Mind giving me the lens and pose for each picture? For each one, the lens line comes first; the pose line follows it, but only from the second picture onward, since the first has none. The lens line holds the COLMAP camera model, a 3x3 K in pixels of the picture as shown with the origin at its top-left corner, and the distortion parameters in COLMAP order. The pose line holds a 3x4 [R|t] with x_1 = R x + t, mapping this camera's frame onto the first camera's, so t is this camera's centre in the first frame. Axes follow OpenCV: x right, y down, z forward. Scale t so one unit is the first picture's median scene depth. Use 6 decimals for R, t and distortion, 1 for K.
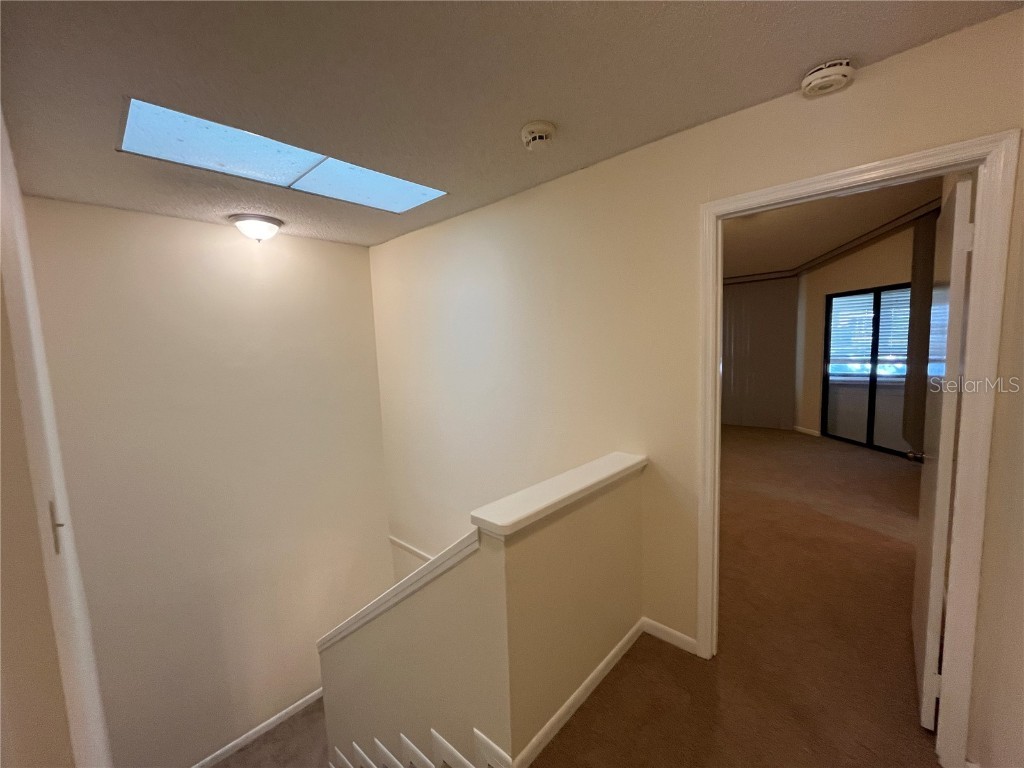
lens RADIAL K [[412.6, 0, 510.3], [0, 412.6, 387.2], [0, 0, 1]] dist [0.000215, -0.000311]
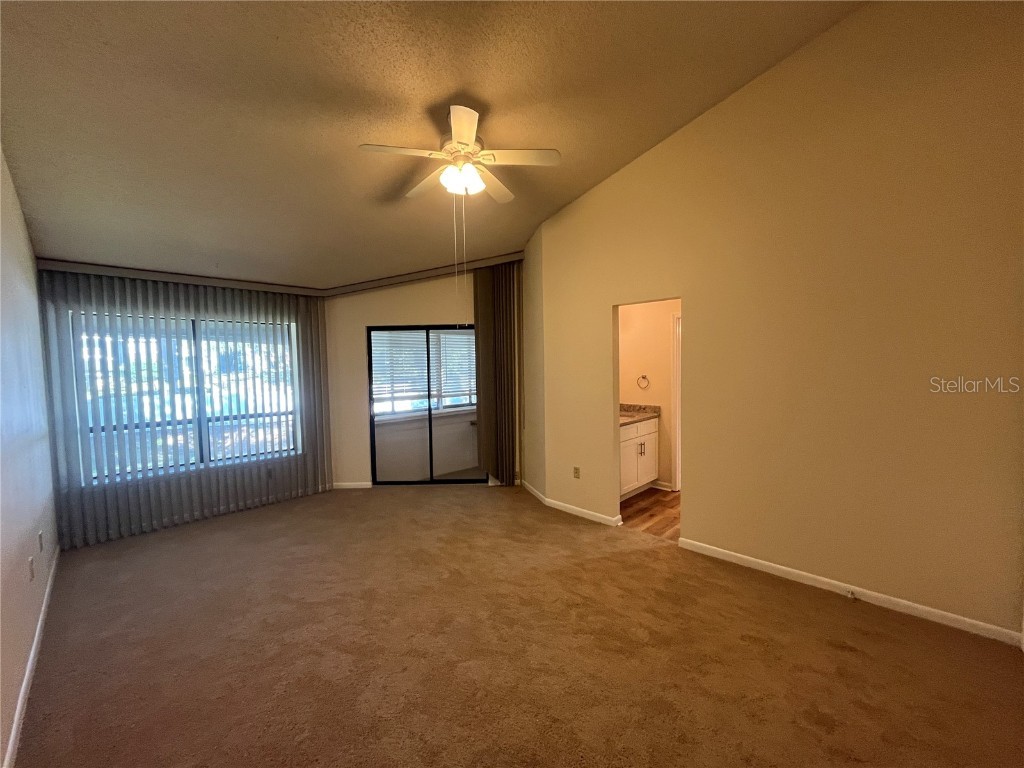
lens RADIAL K [[412.6, 0, 510.3], [0, 412.6, 387.2], [0, 0, 1]] dist [0.000215, -0.000311]
pose [[0.049202, -0.015625, 0.998667, -0.109561], [0.121144, 0.992589, 0.009562, -0.067425], [-0.991415, 0.120512, 0.050730, 0.686883]]
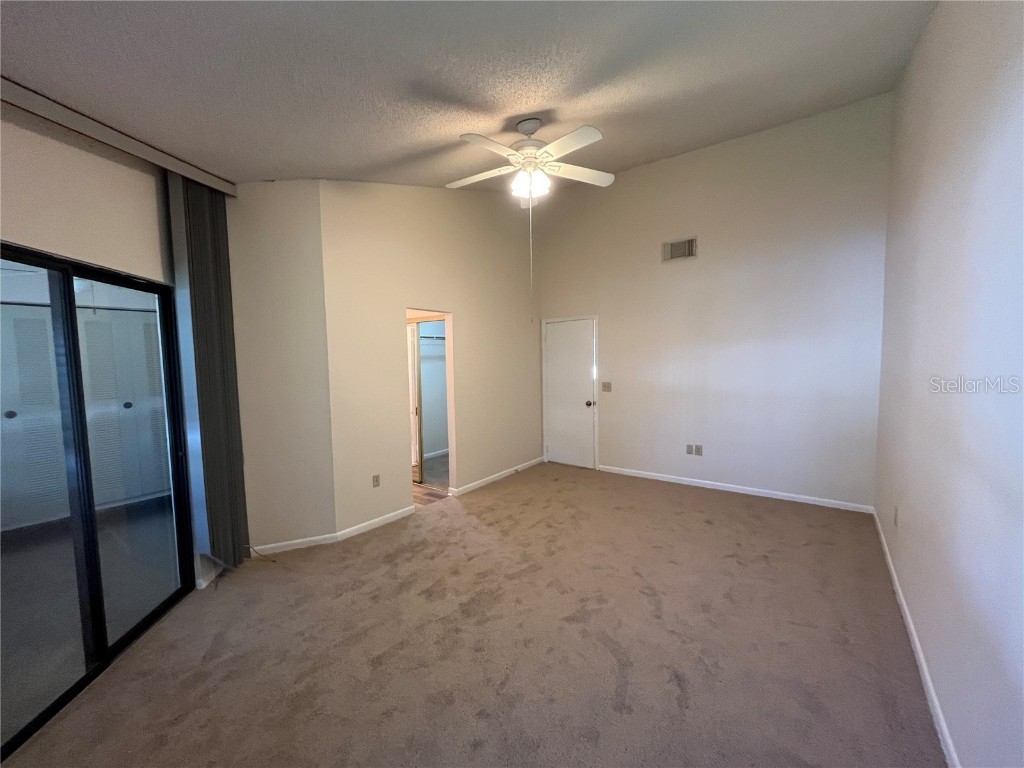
lens RADIAL K [[412.6, 0, 510.3], [0, 412.6, 387.2], [0, 0, 1]] dist [0.000215, -0.000311]
pose [[-0.994311, 0.068677, -0.081416, 0.481164], [0.053810, 0.983542, 0.172483, -0.152989], [0.091922, 0.167121, -0.981642, 1.306815]]
